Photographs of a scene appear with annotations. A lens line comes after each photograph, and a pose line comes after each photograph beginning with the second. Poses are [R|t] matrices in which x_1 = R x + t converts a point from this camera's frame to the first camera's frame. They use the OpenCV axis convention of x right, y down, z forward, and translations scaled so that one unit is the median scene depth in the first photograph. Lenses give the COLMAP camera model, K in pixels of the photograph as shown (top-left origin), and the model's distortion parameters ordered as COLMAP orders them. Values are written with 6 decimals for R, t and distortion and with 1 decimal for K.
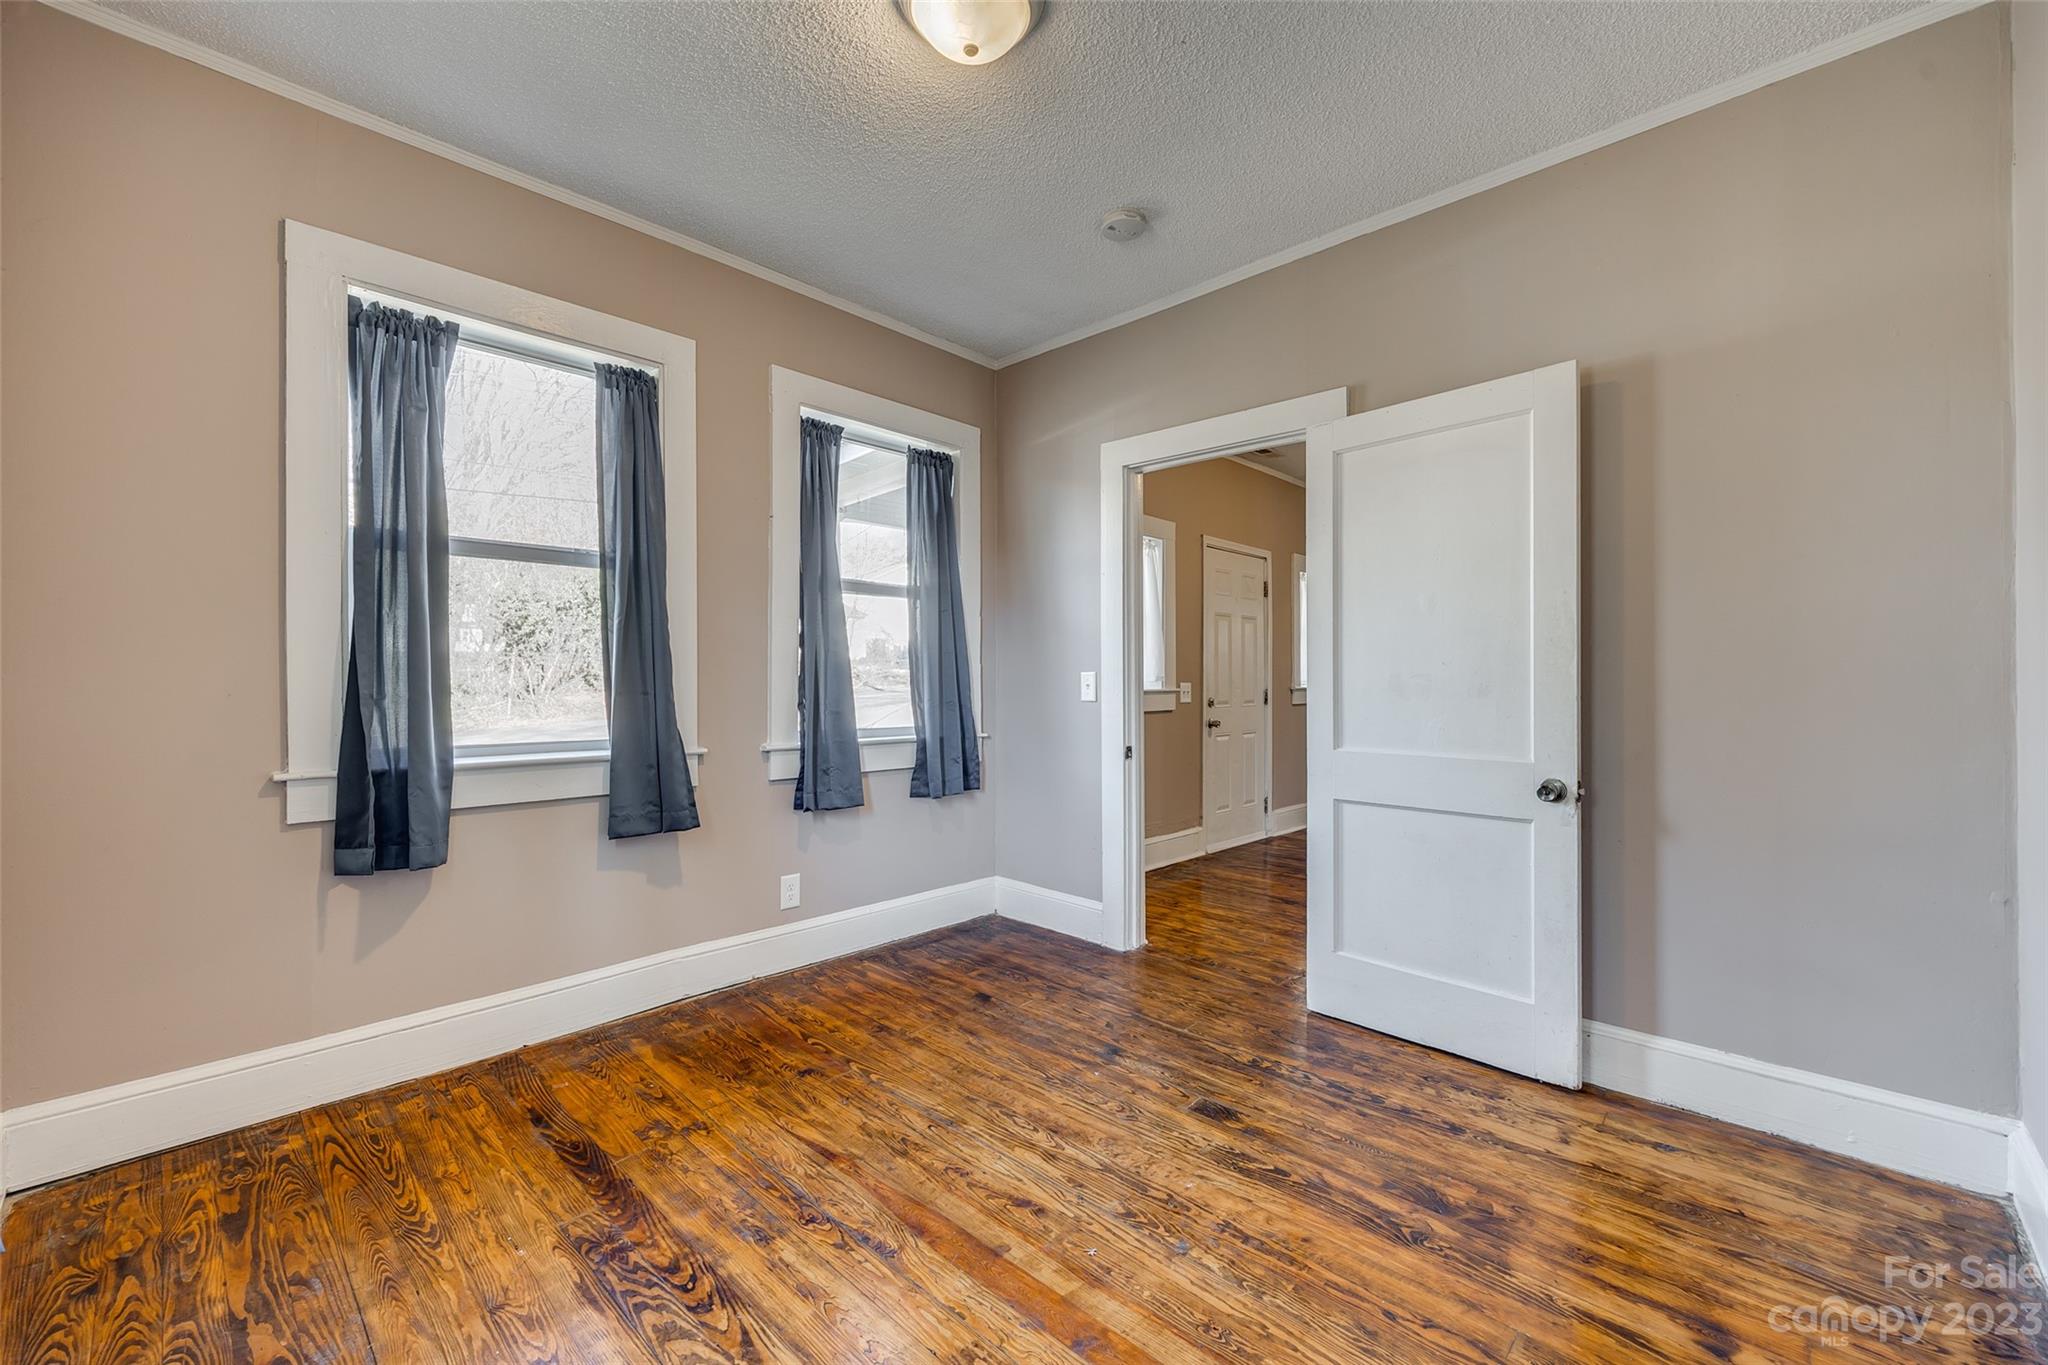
lens RADIAL K [[820.5, 0, 1024.0], [0, 820.5, 682.5], [0, 0, 1]] dist [-0.001952, 0.000065]
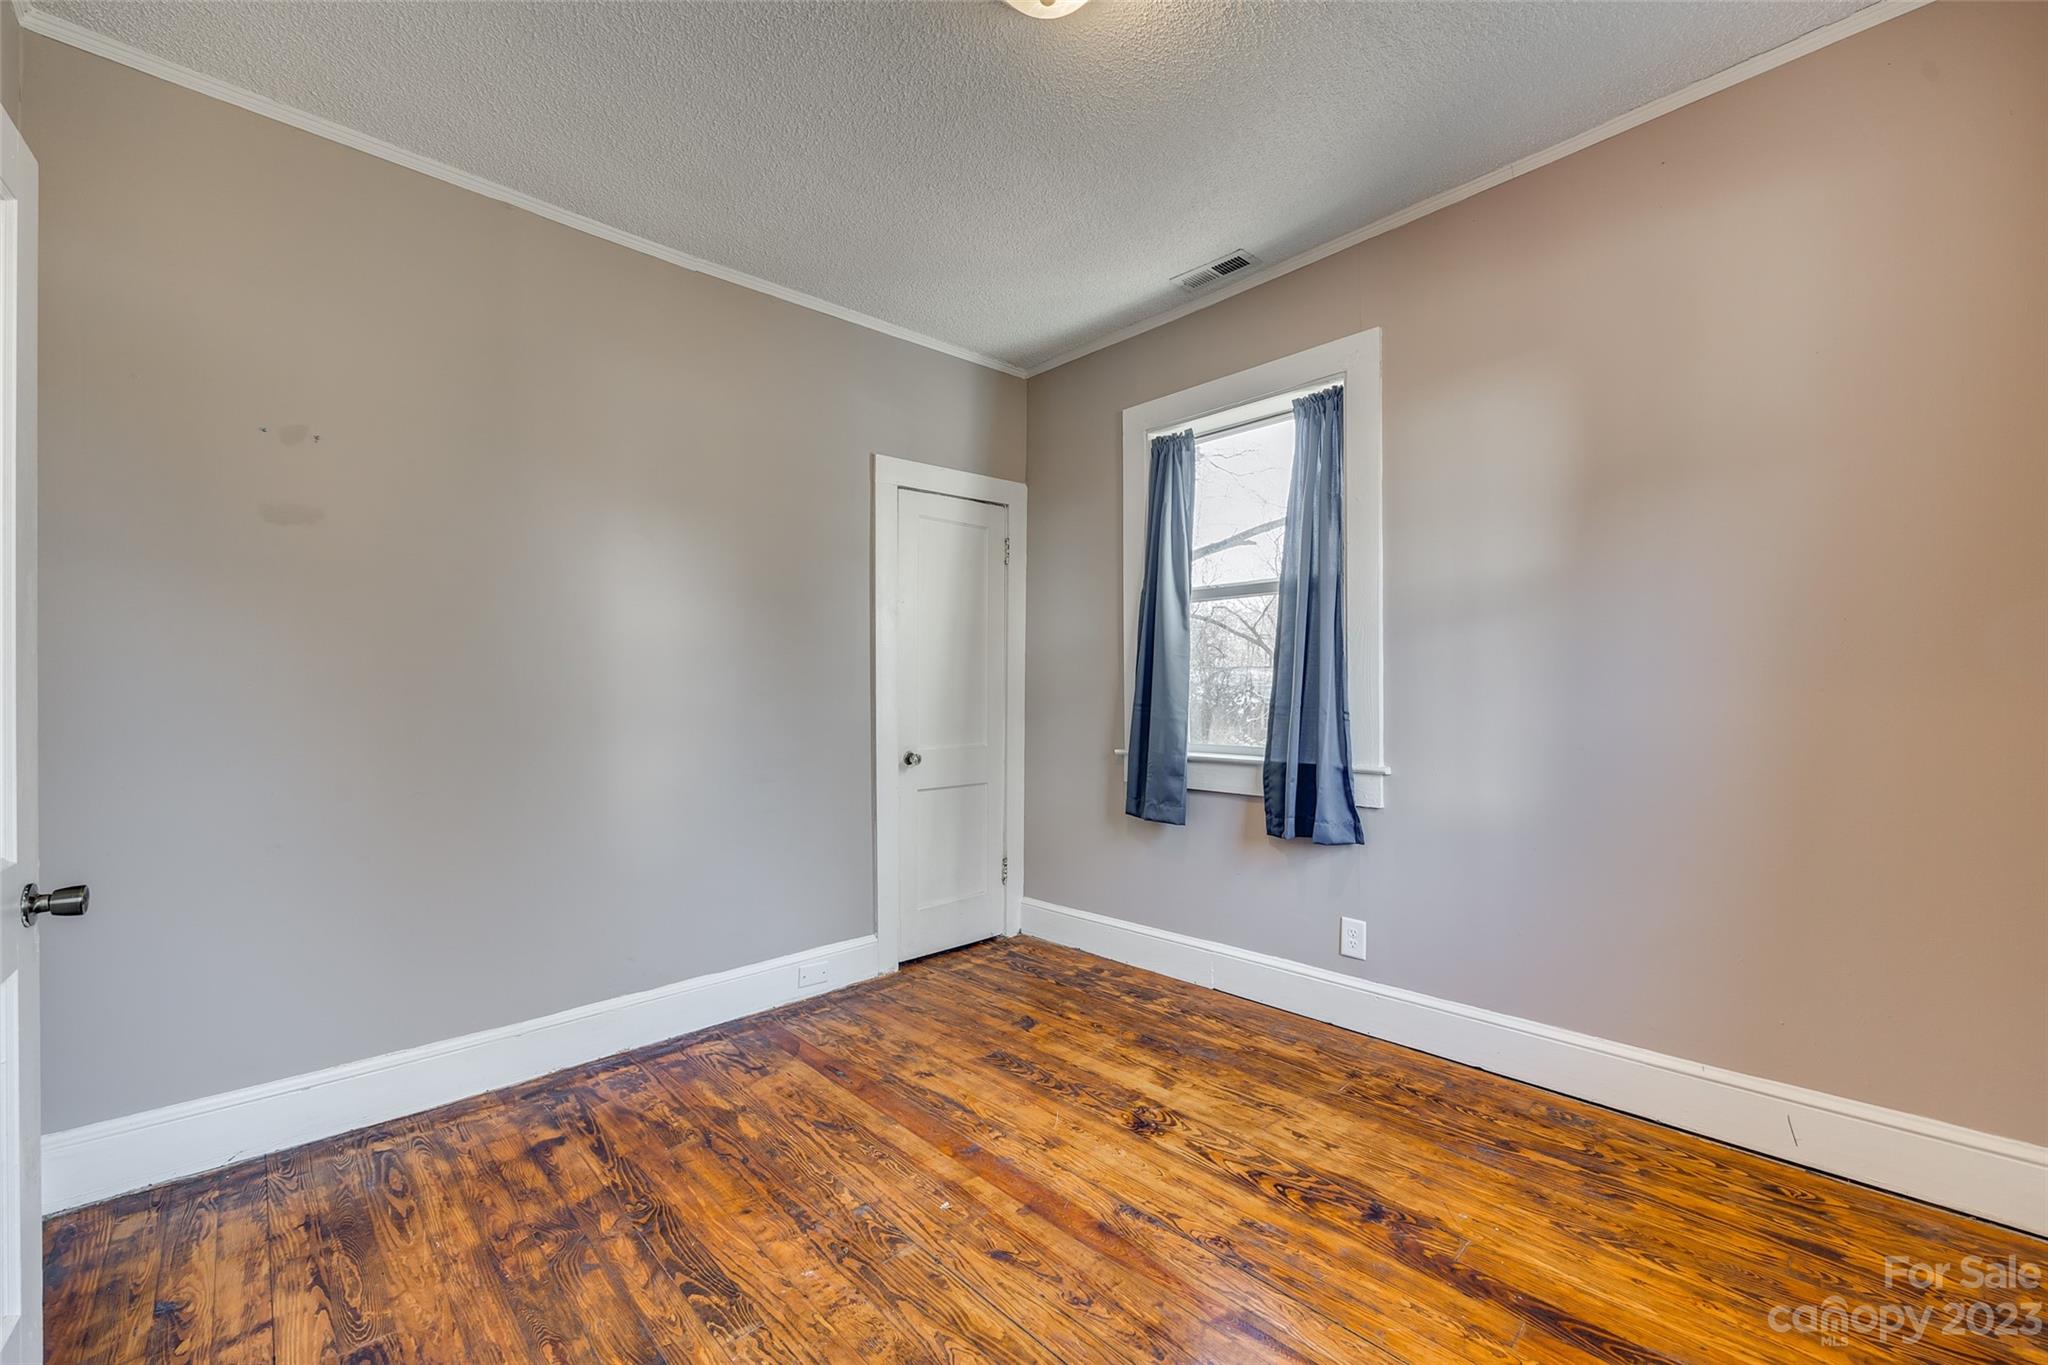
lens RADIAL K [[818.1, 0, 1029.2], [0, 818.1, 691.1], [0, 0, 1]] dist [-0.003590, 0.000177]
pose [[-0.998863, 0.010226, 0.046555, -0.088126], [0.010337, 0.999944, 0.002150, -0.012575], [-0.046531, 0.002629, -0.998913, 2.022753]]
